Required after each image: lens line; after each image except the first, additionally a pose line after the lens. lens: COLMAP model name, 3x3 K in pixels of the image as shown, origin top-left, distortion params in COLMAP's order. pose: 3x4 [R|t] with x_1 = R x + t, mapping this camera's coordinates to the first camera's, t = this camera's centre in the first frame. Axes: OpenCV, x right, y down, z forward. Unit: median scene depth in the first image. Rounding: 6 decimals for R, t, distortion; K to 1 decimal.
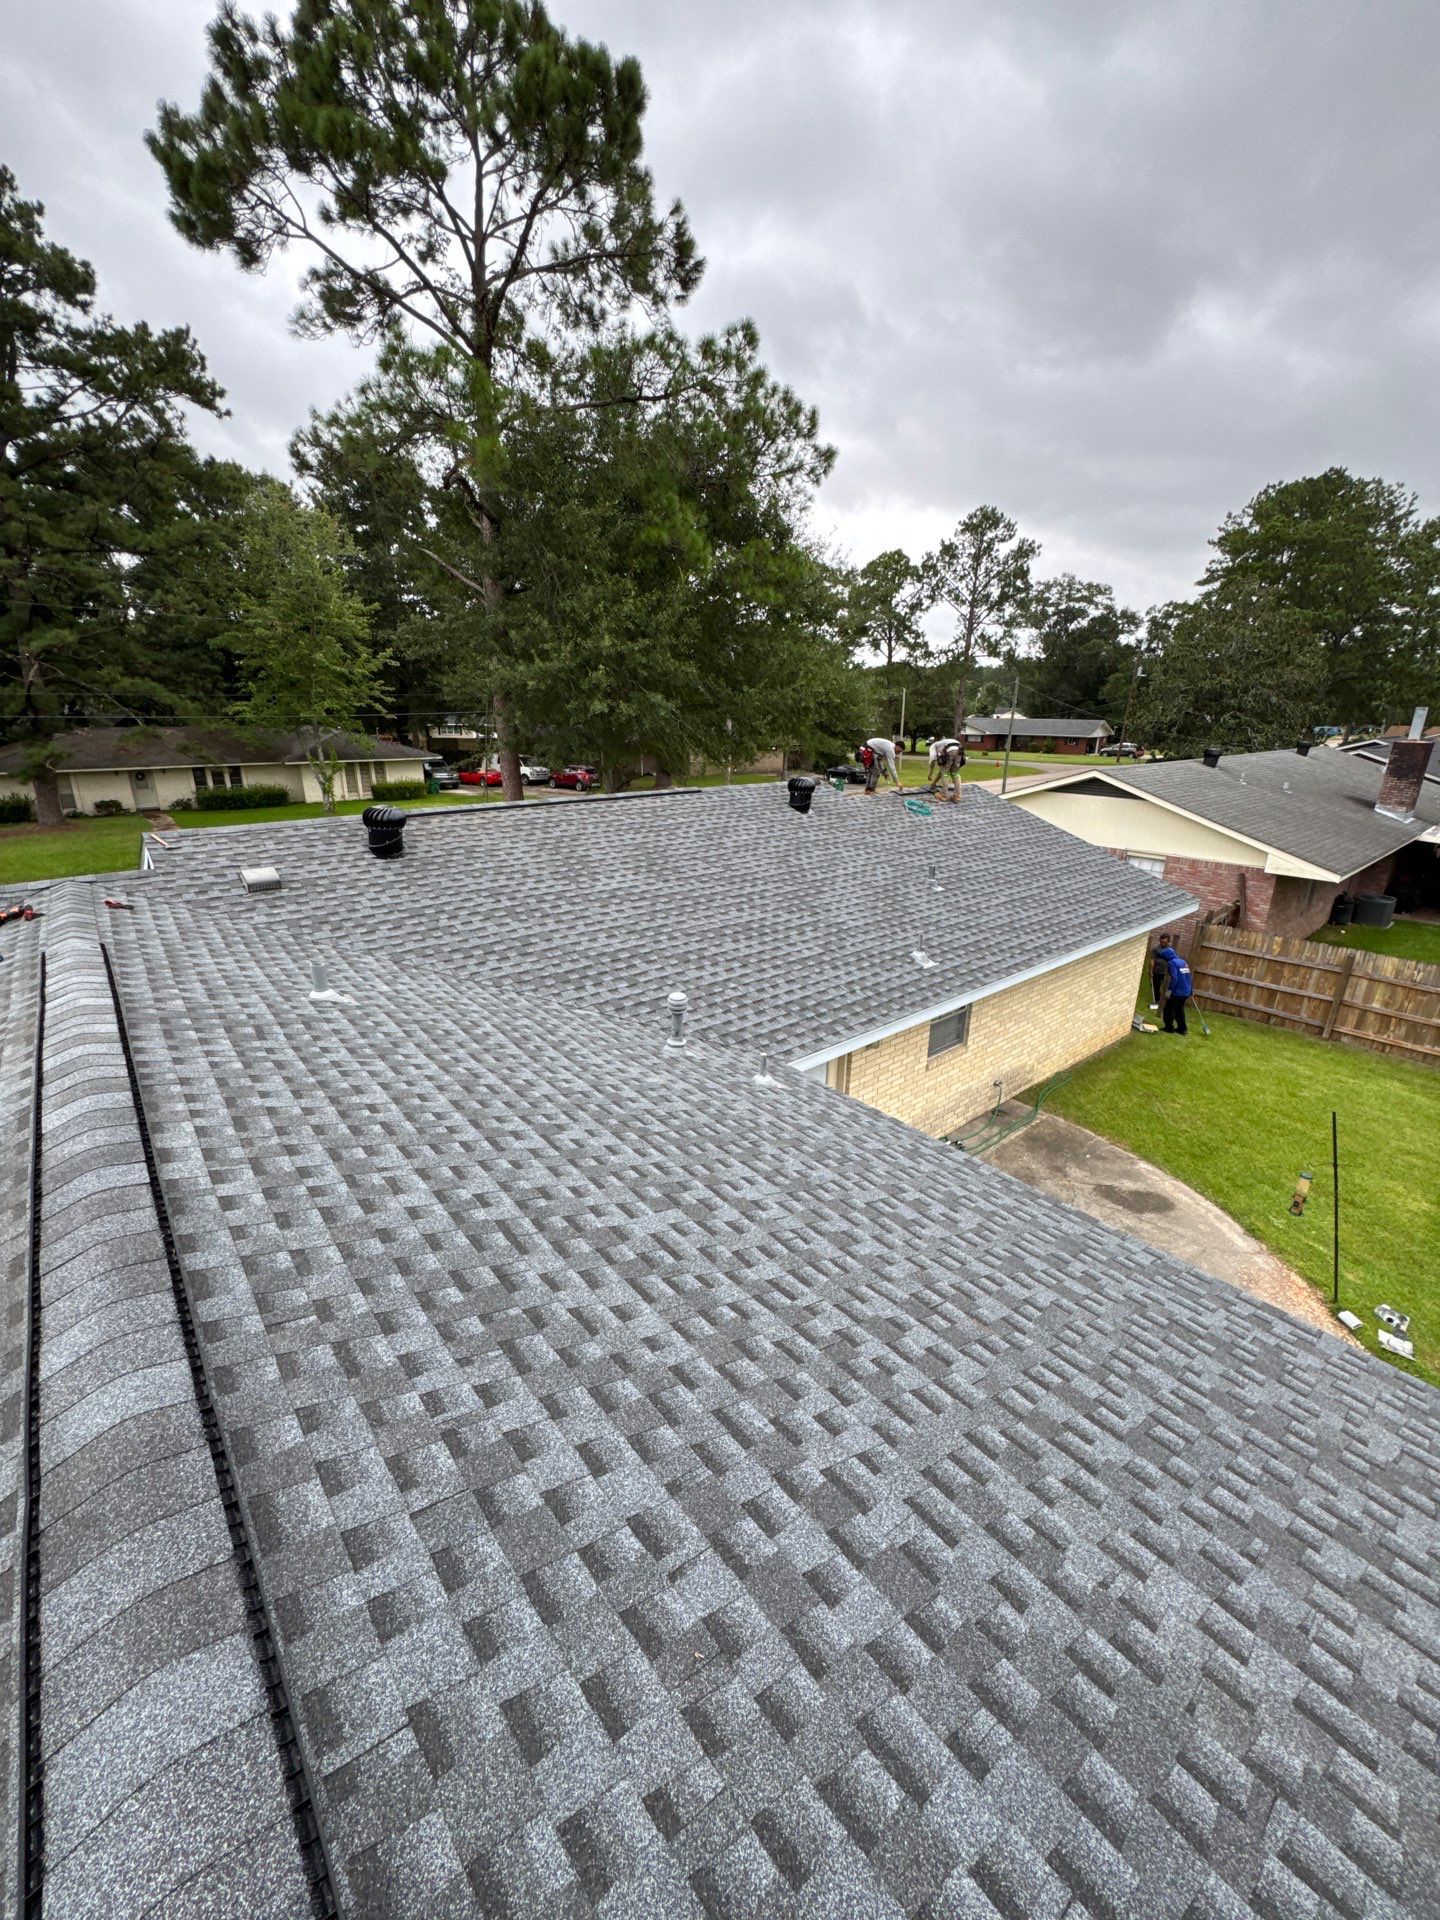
lens RADIAL K [[761.0, 0, 722.6], [0, 761.0, 956.4], [0, 0, 1]] dist [-0.006692, 0.000138]
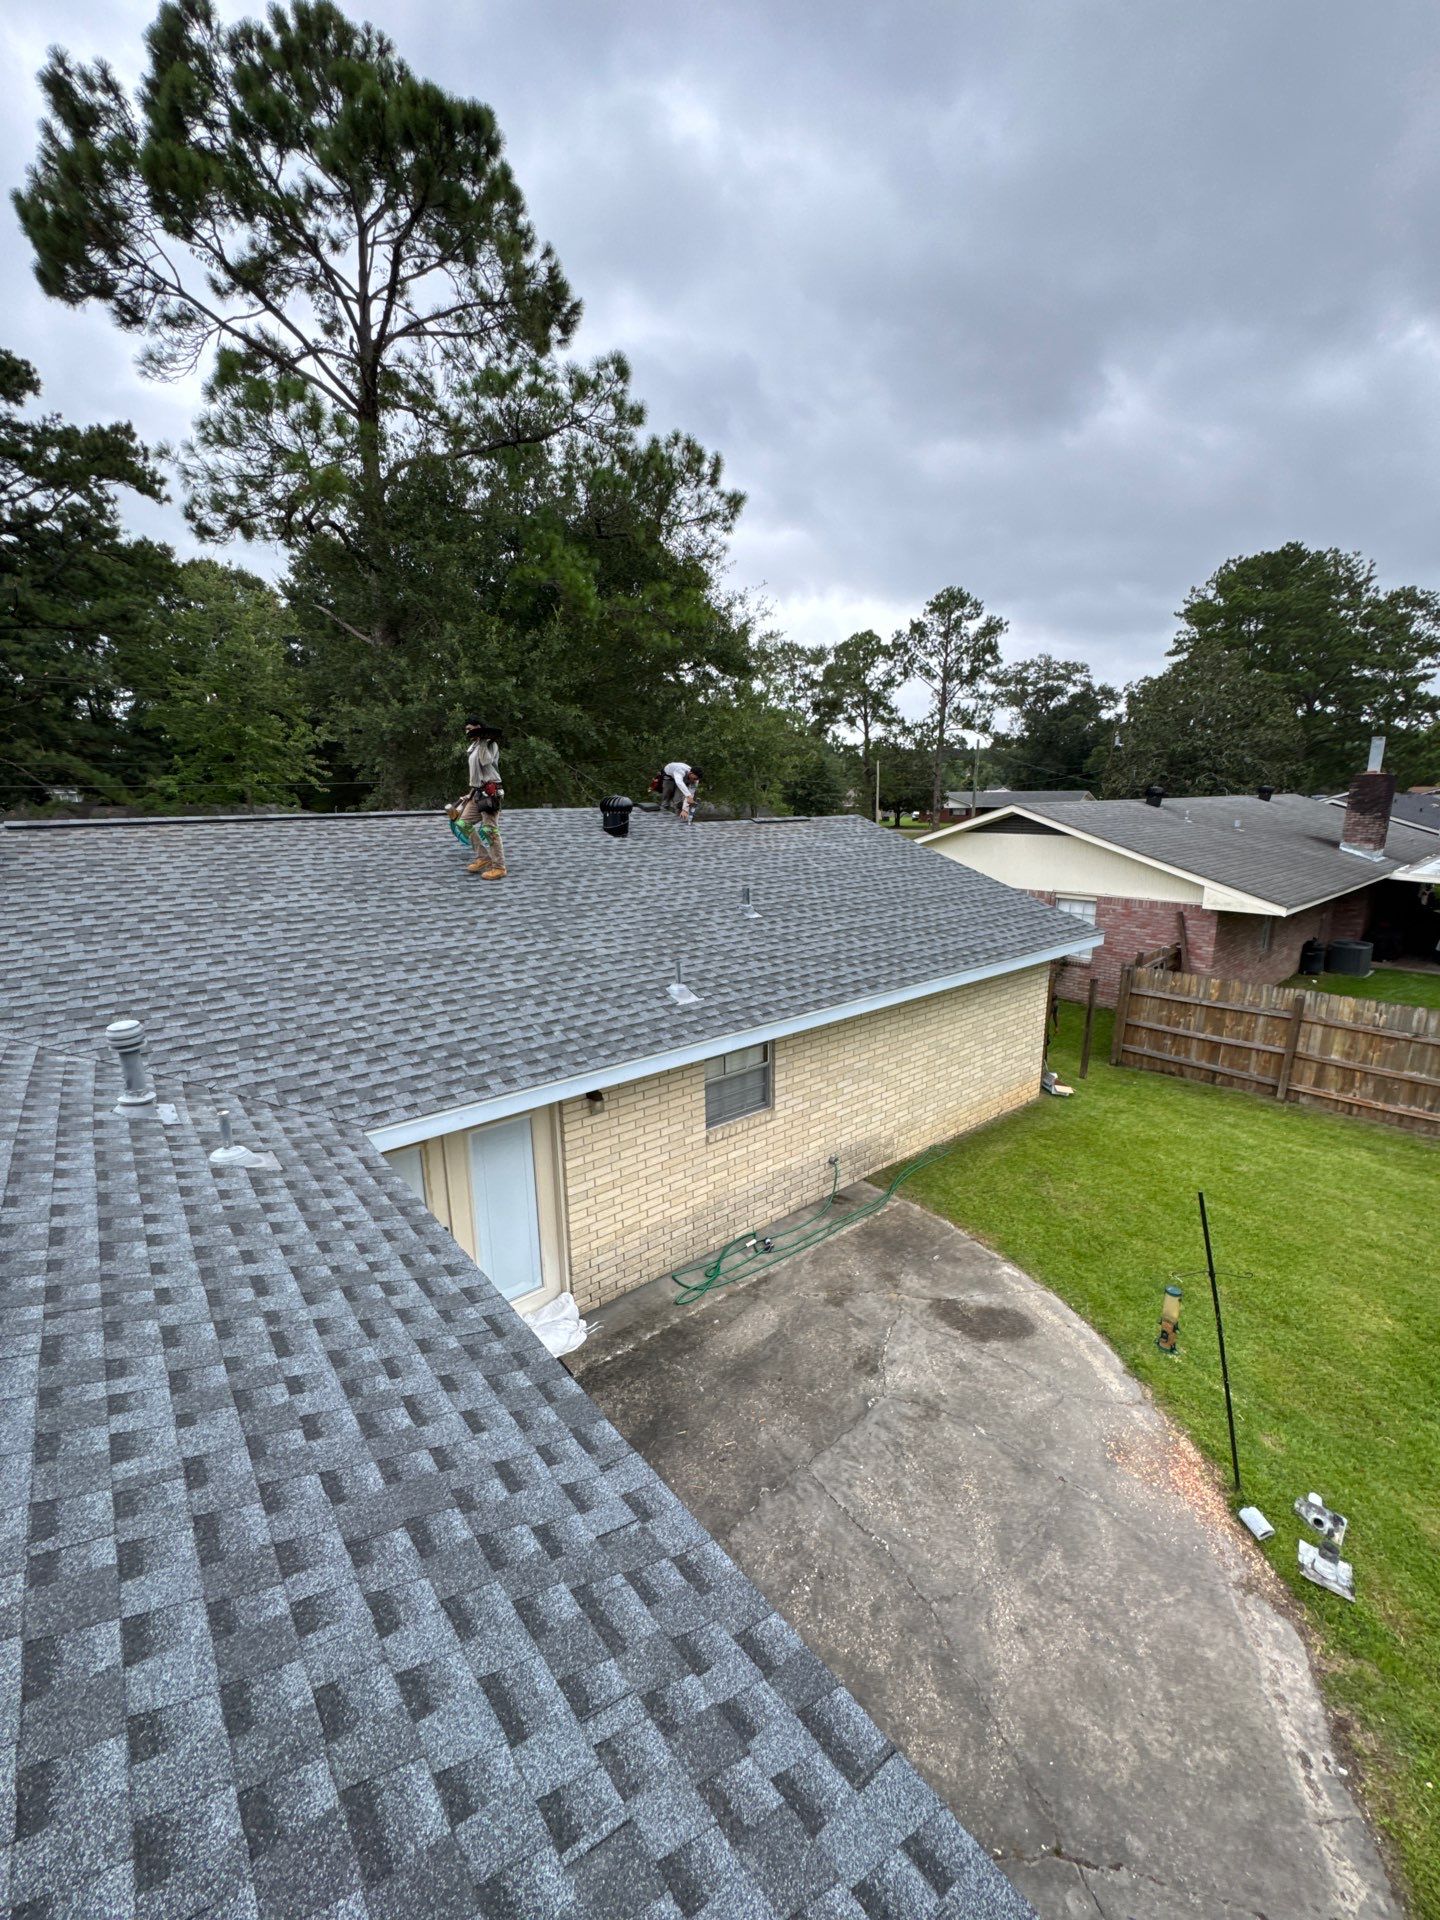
lens RADIAL K [[765.7, 0, 720.0], [0, 765.7, 960.0], [0, 0, 1]] dist [-0.005954, 0.000062]
pose [[0.999772, -0.019556, -0.008578, 0.139070], [0.018570, 0.994514, -0.102938, 0.022356], [0.010544, 0.102755, 0.994651, 0.108086]]
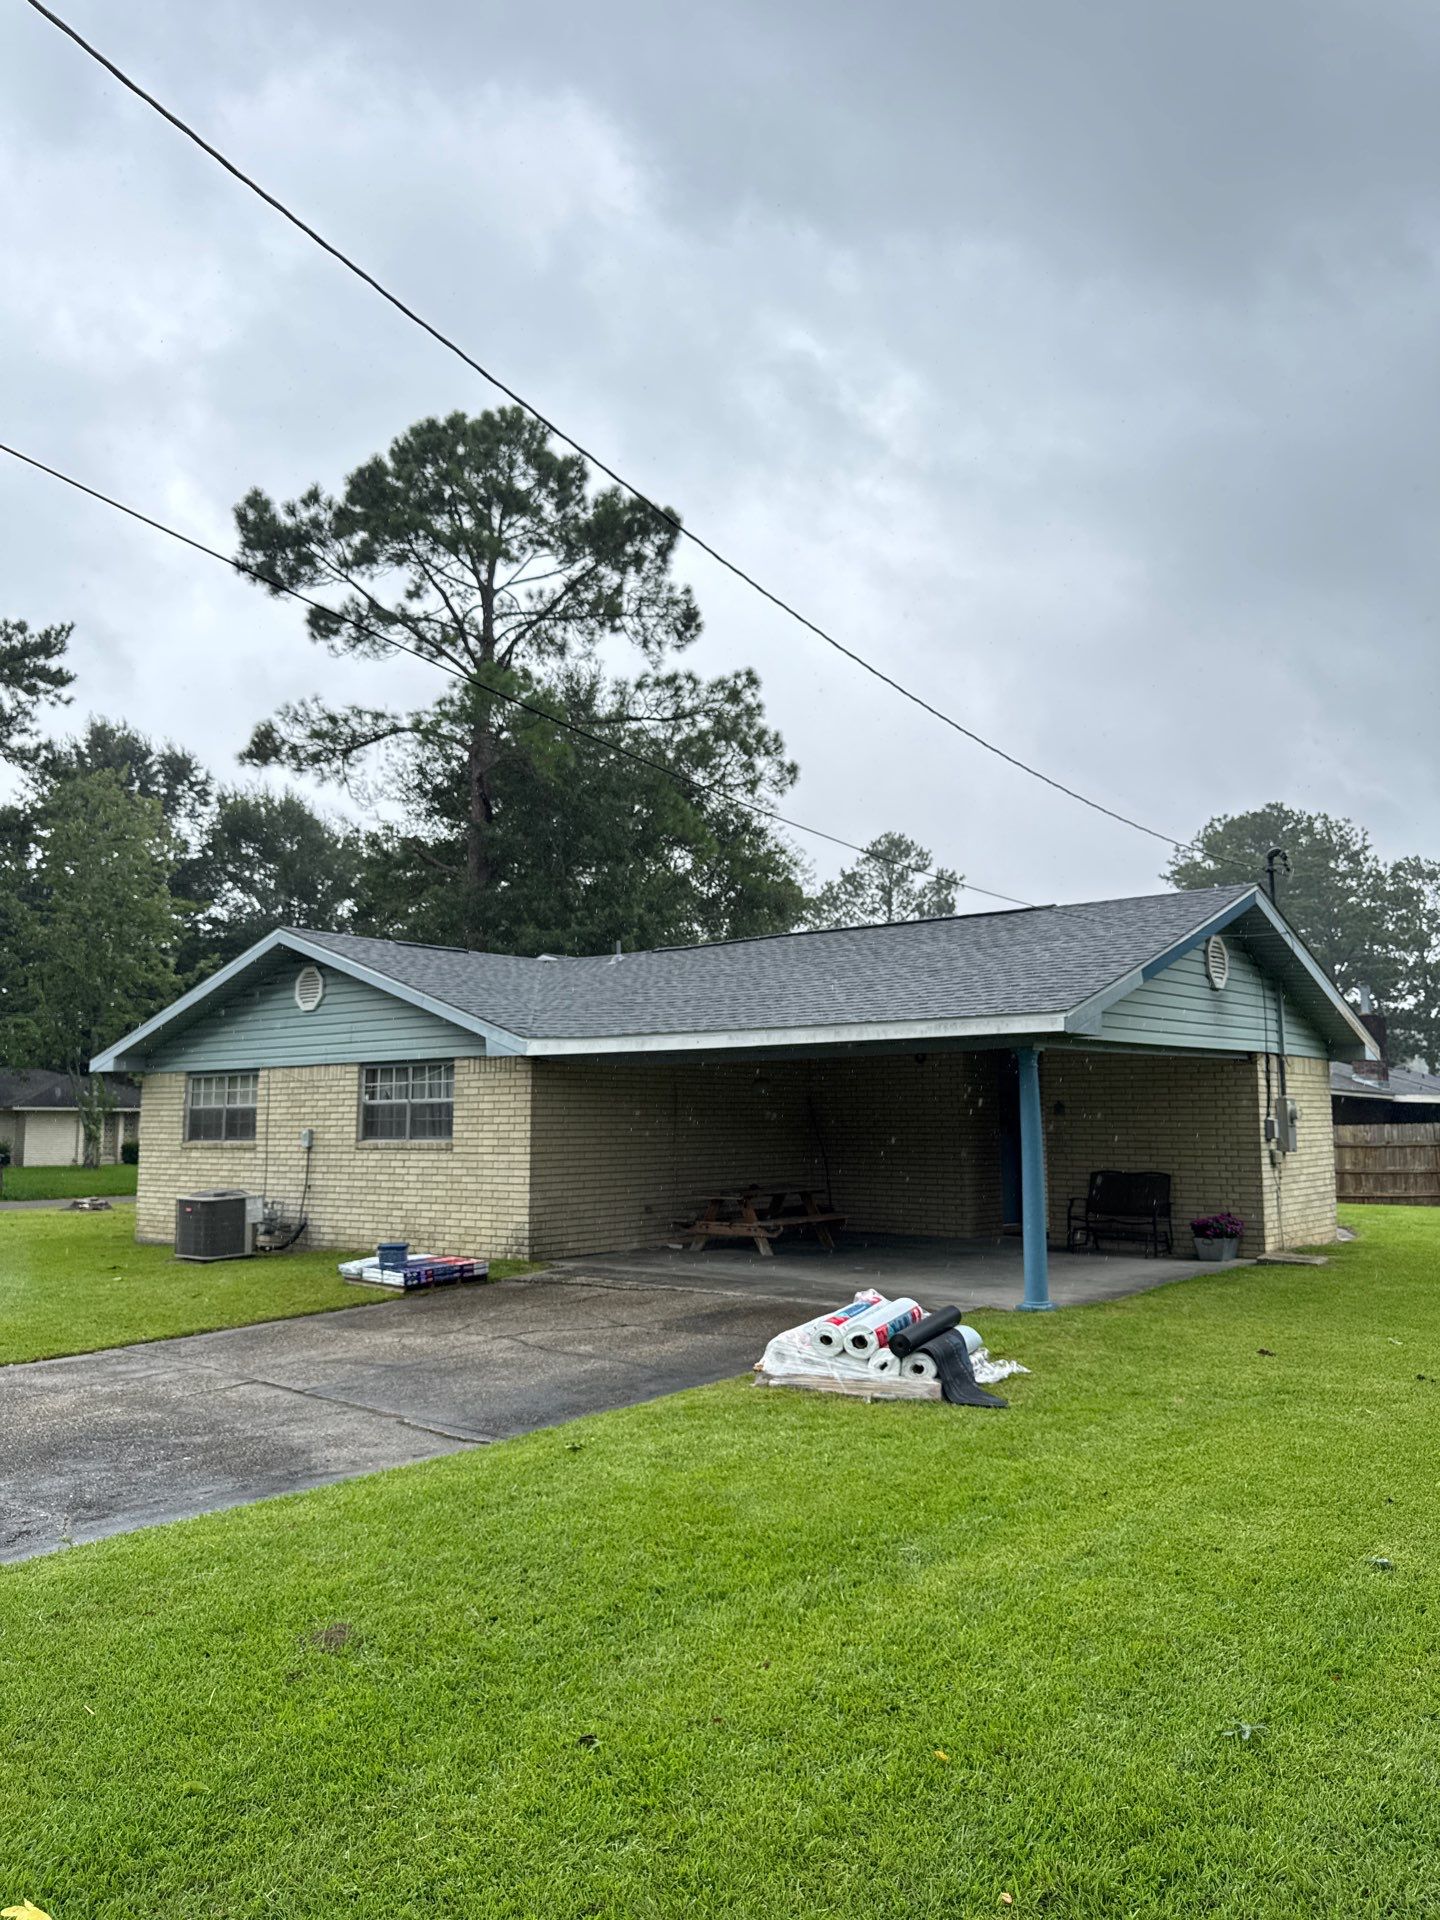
lens RADIAL K [[1308.4, 0, 720.0], [0, 1308.4, 960.0], [0, 0, 1]] dist [0.129768, -0.367930]
pose [[0.982367, 0.010707, 0.186657, -0.357087], [0.069943, 0.904819, -0.420013, 0.397644], [-0.173388, 0.425662, 0.888115, -0.575545]]
